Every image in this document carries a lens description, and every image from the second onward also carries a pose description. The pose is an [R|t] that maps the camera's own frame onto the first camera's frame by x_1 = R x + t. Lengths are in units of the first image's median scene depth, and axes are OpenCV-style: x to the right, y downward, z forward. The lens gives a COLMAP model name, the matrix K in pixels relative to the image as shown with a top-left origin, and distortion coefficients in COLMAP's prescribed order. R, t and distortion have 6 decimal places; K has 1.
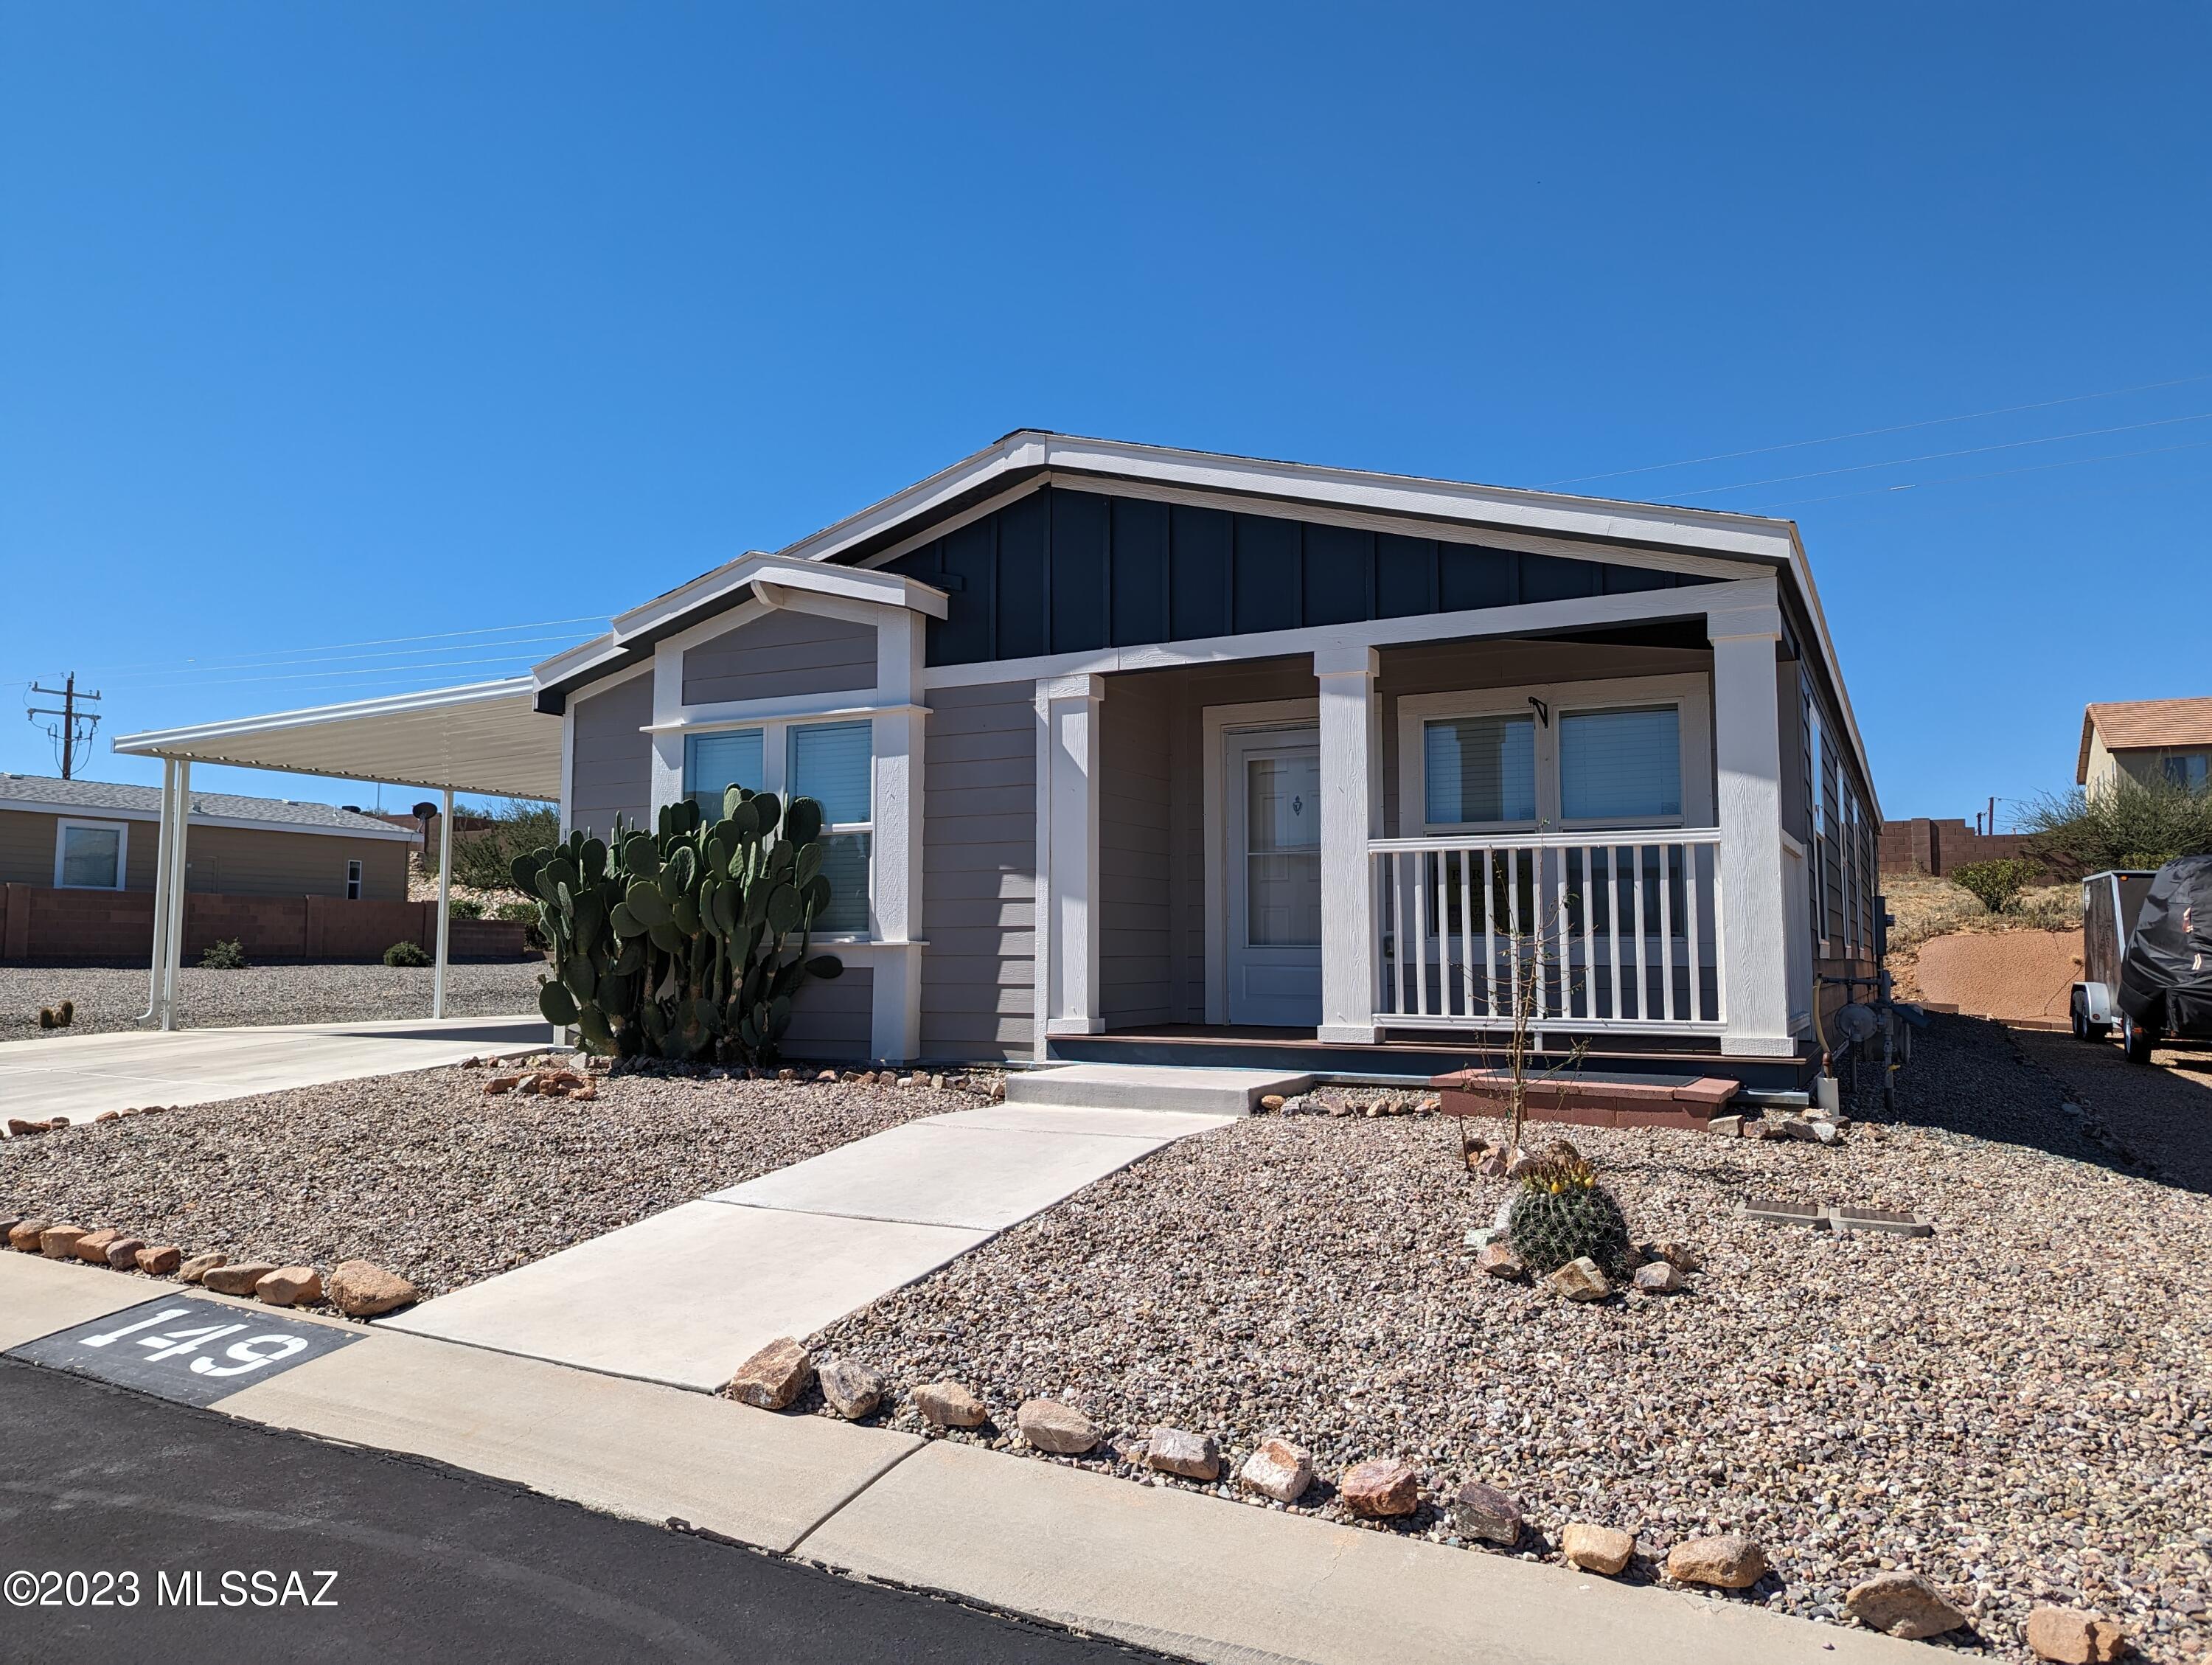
lens RADIAL K [[1539.4, 0, 1094.4], [0, 1539.4, 818.3], [0, 0, 1]] dist [0.066299, -0.062036]
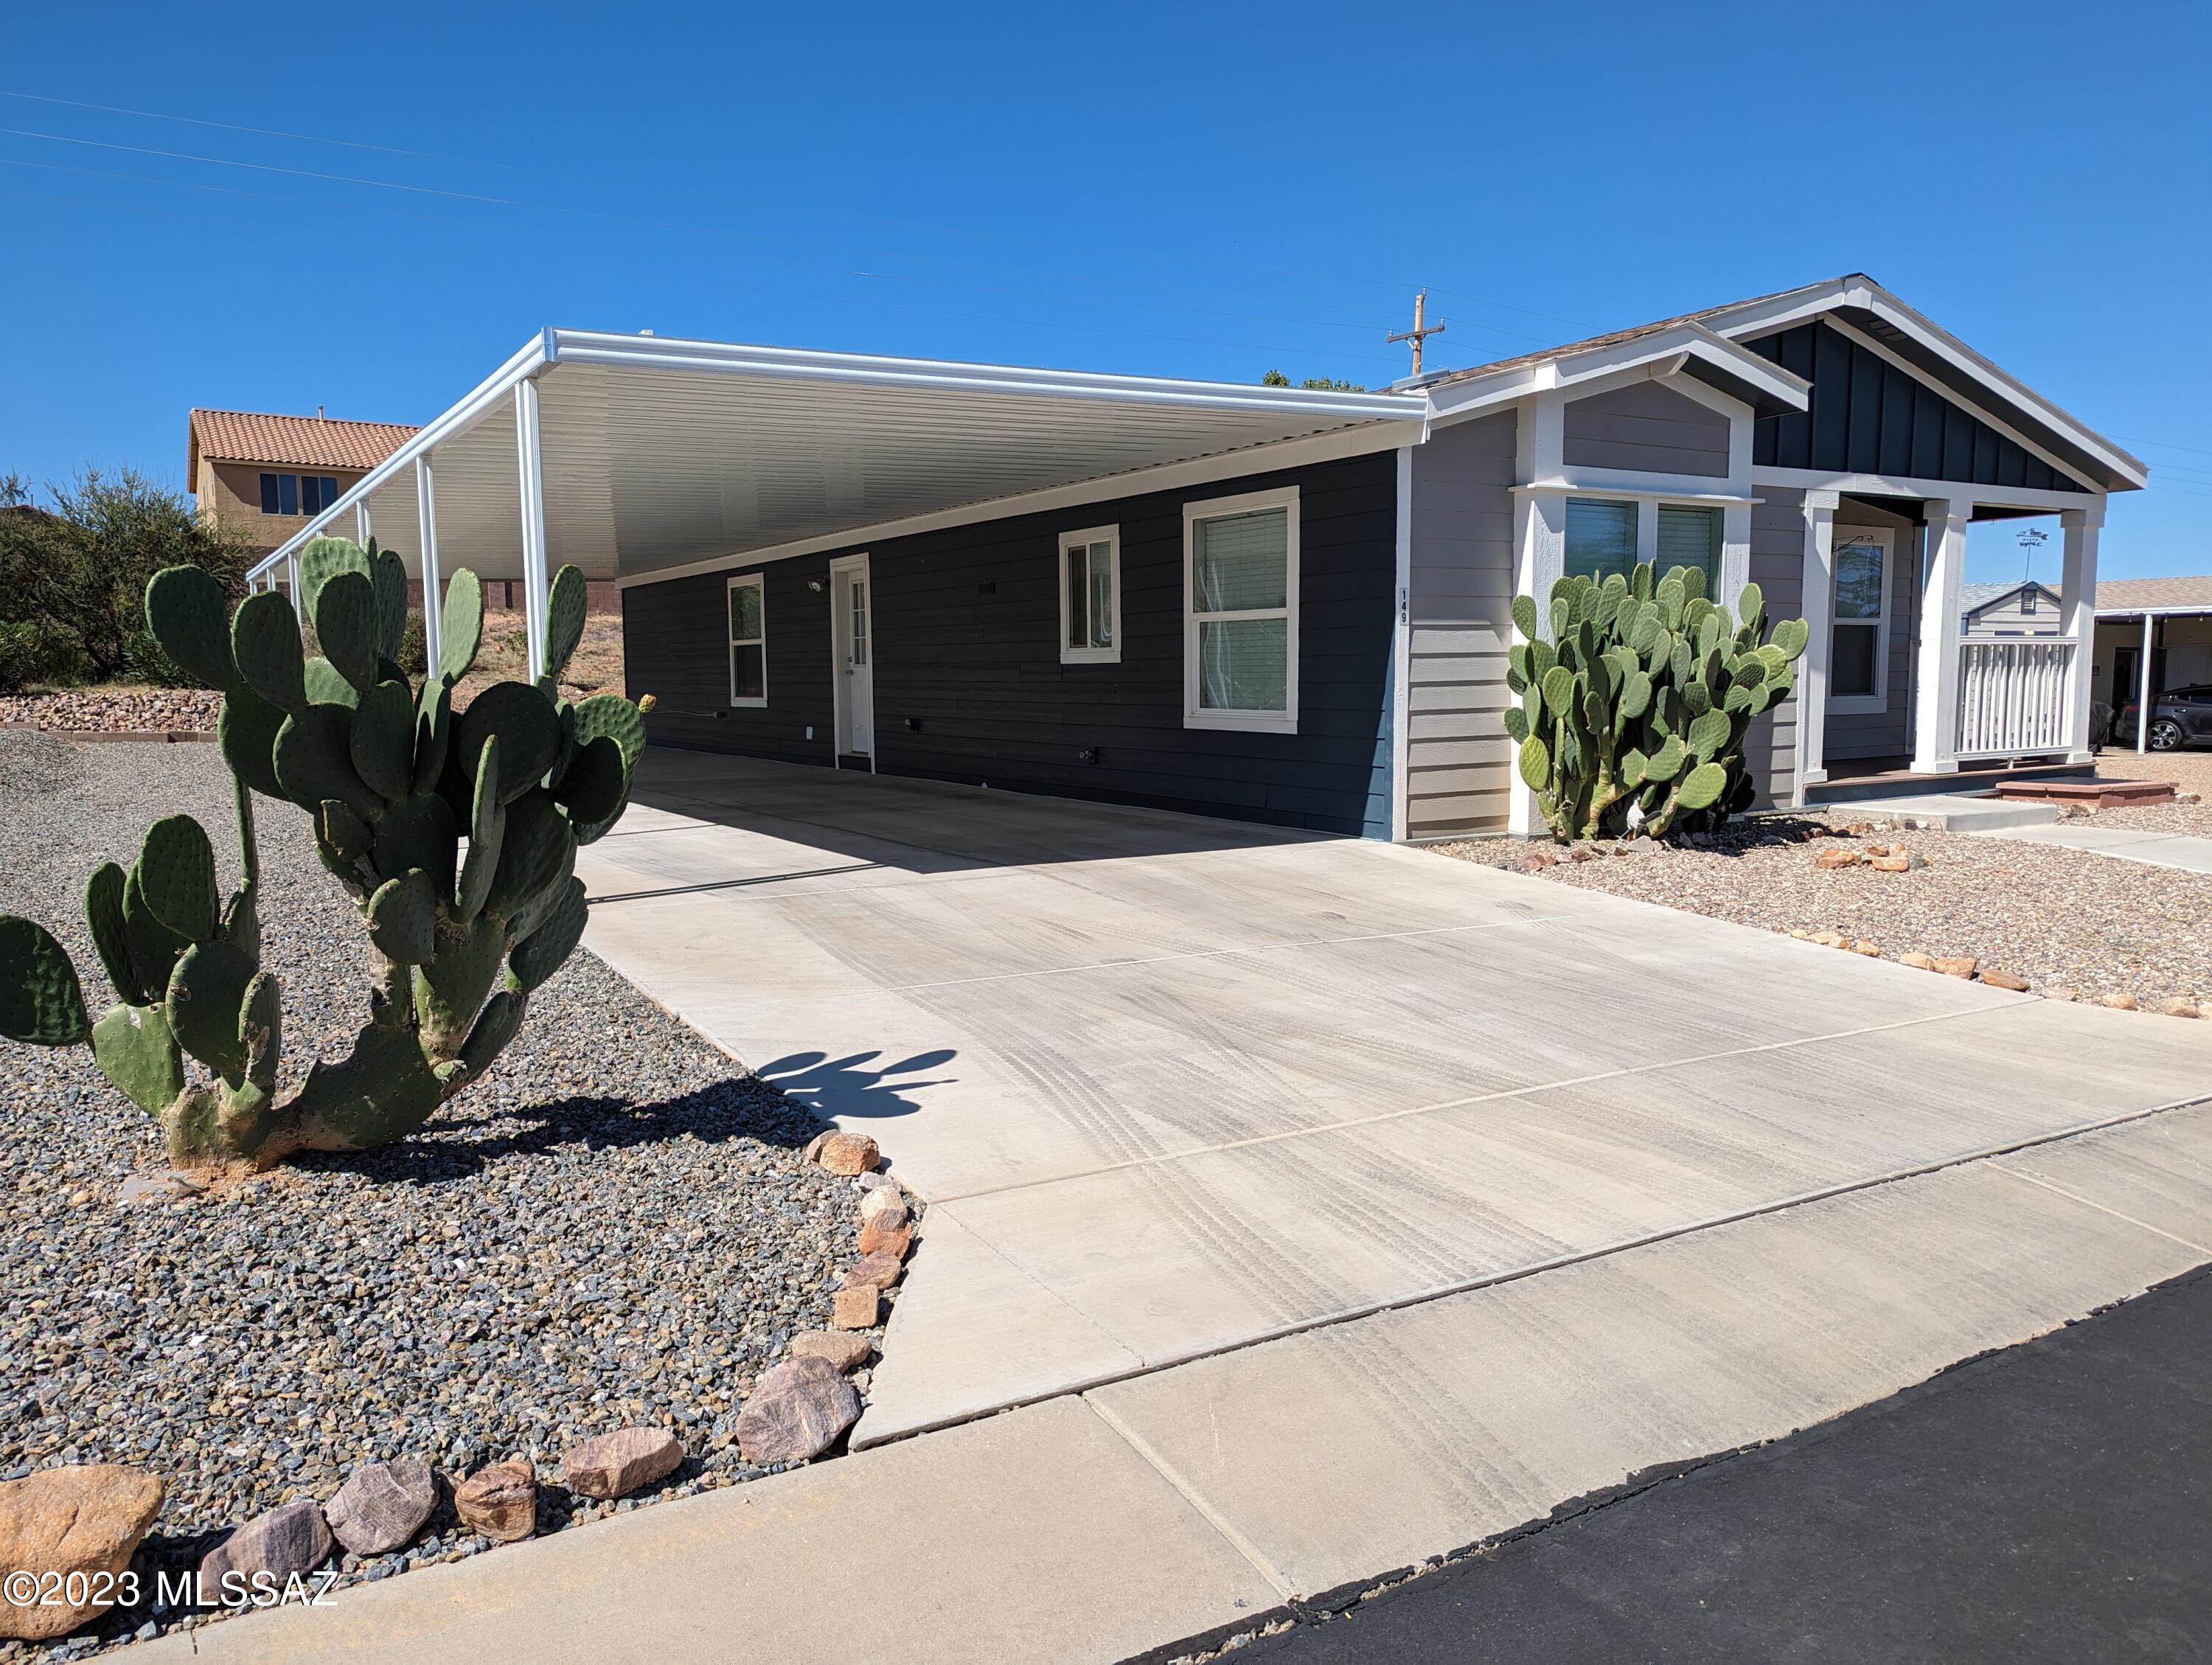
lens RADIAL K [[1539.4, 0, 1094.4], [0, 1539.4, 818.3], [0, 0, 1]] dist [0.066299, -0.062036]
pose [[0.503115, -0.089611, 0.859561, -1.558322], [-0.066763, 0.987607, 0.142037, 0.029899], [-0.861637, -0.128848, 0.490897, 0.969475]]
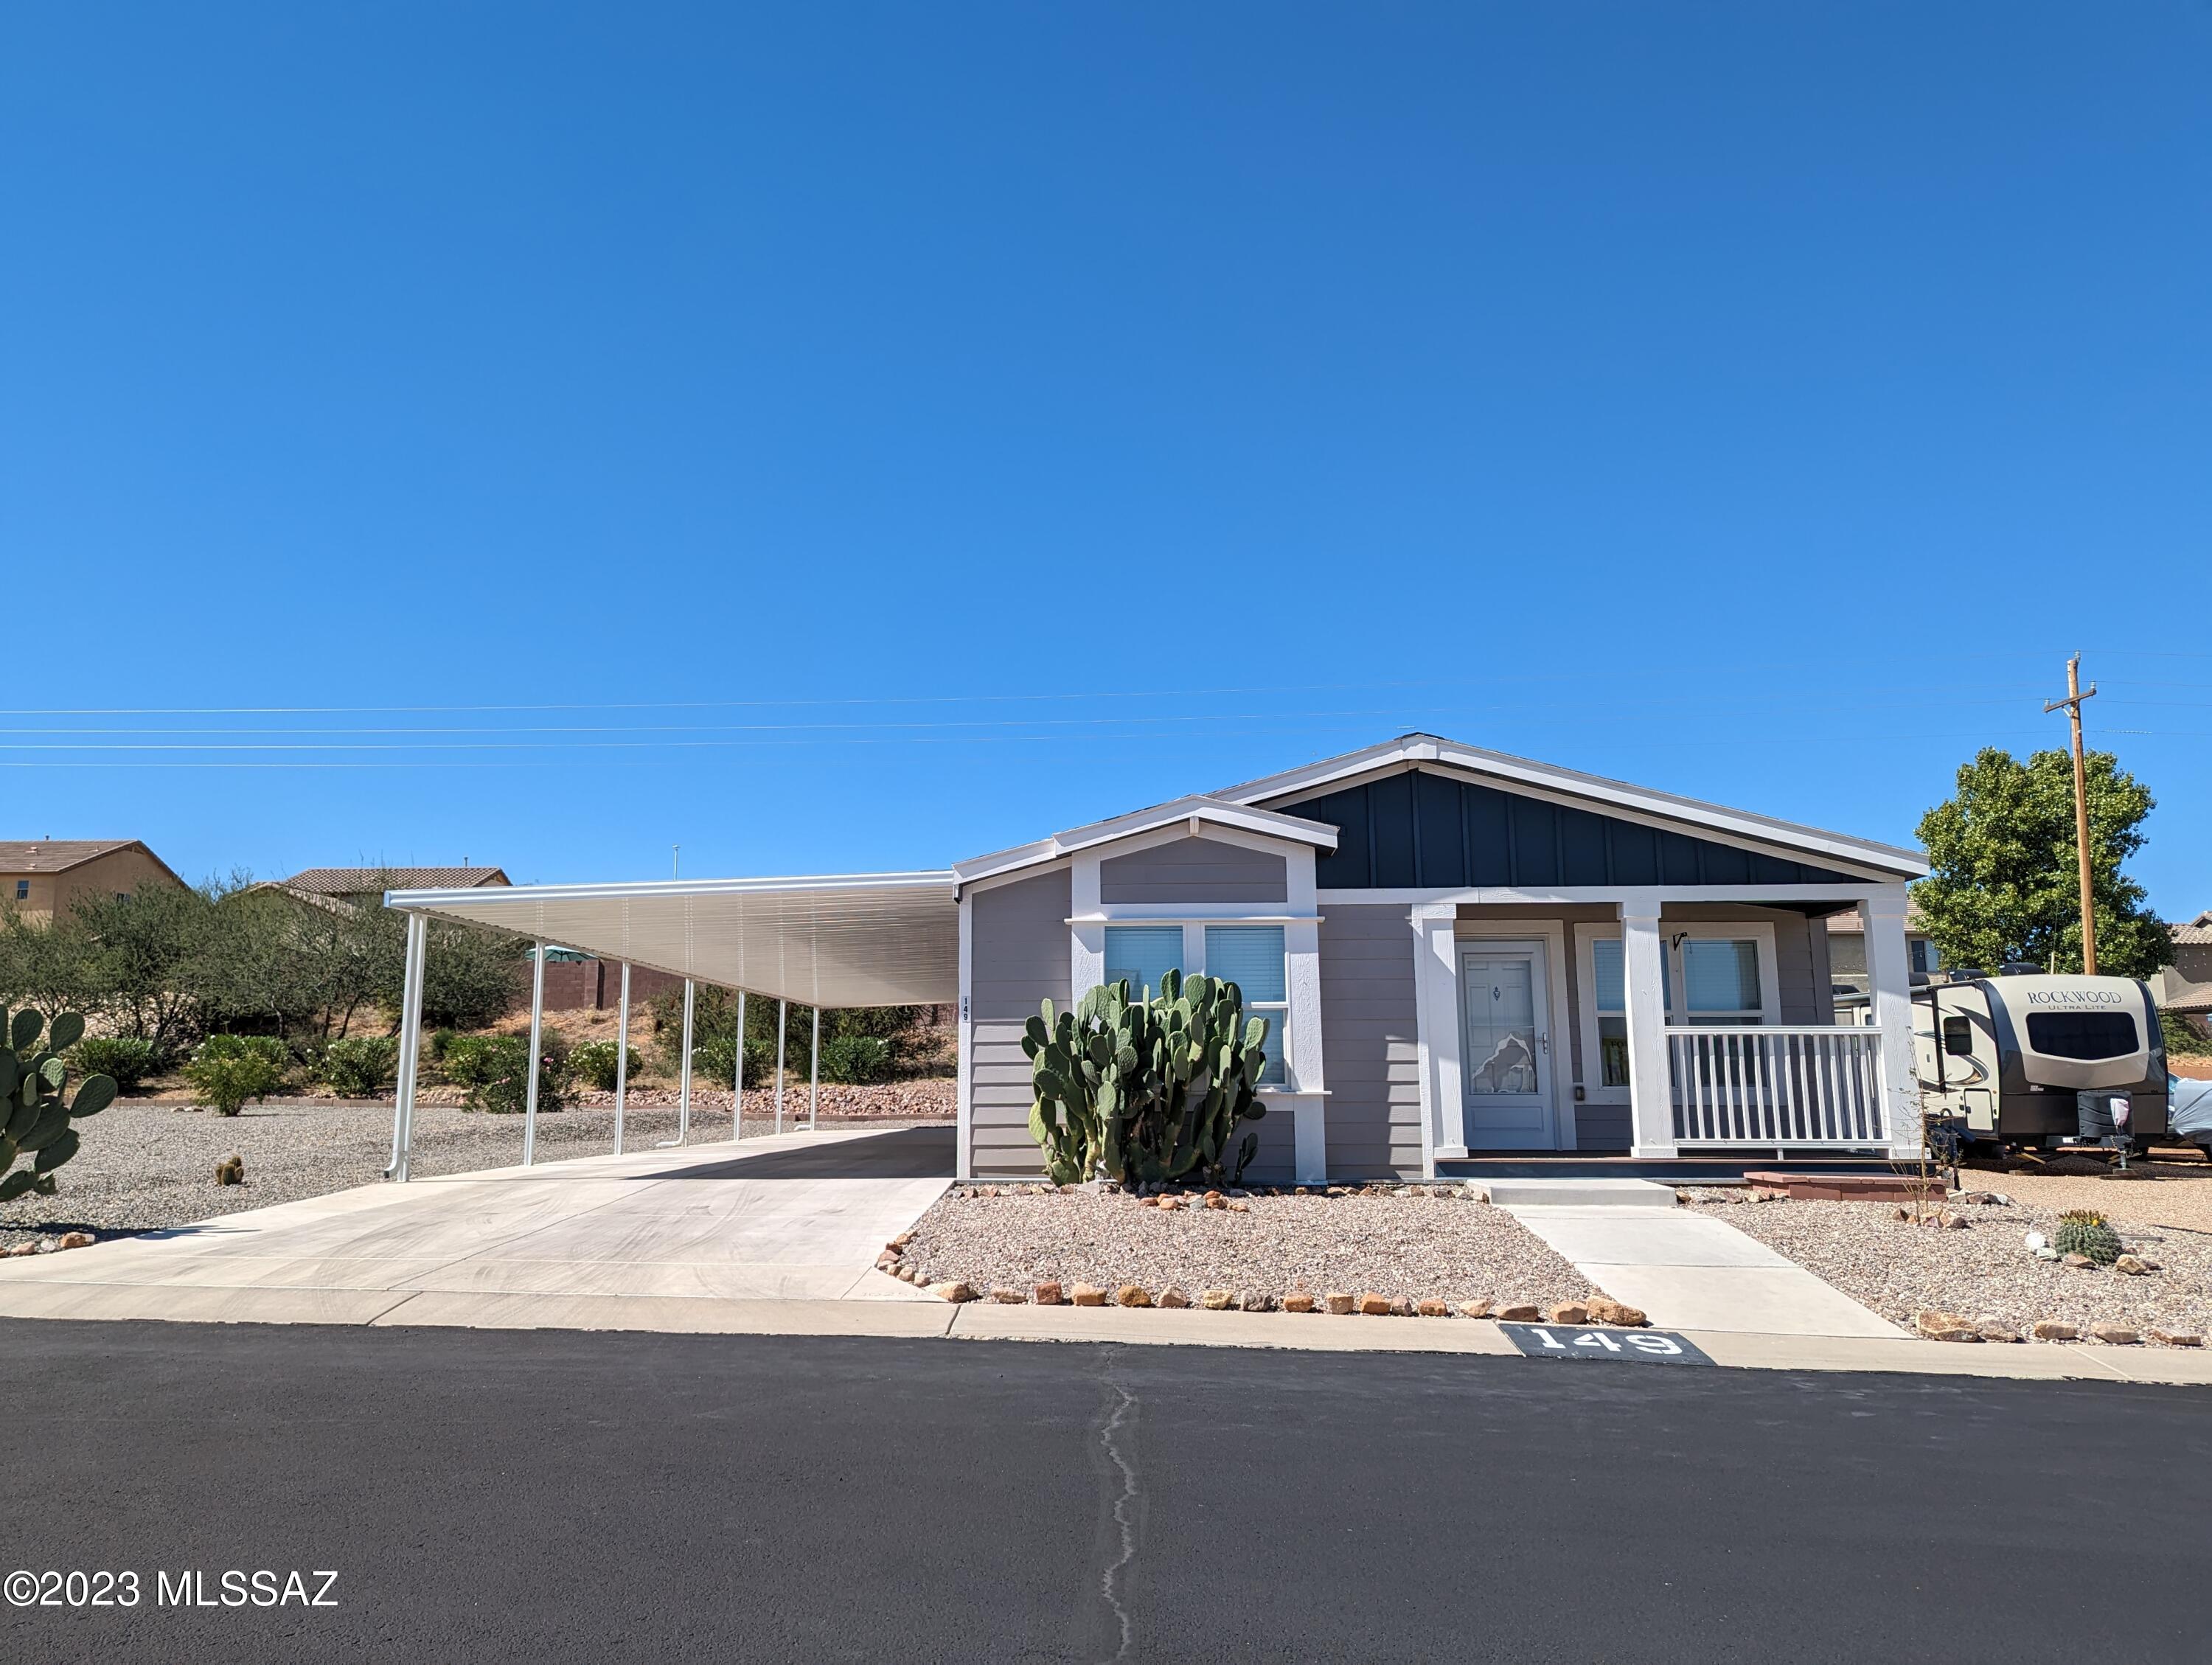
lens RADIAL K [[1539.4, 0, 1094.4], [0, 1539.4, 818.3], [0, 0, 1]] dist [0.066299, -0.062036]
pose [[0.899115, 0.067757, 0.432436, -1.050108], [-0.031592, 0.995415, -0.090282, -0.035749], [-0.436571, 0.067512, 0.897133, -0.175803]]
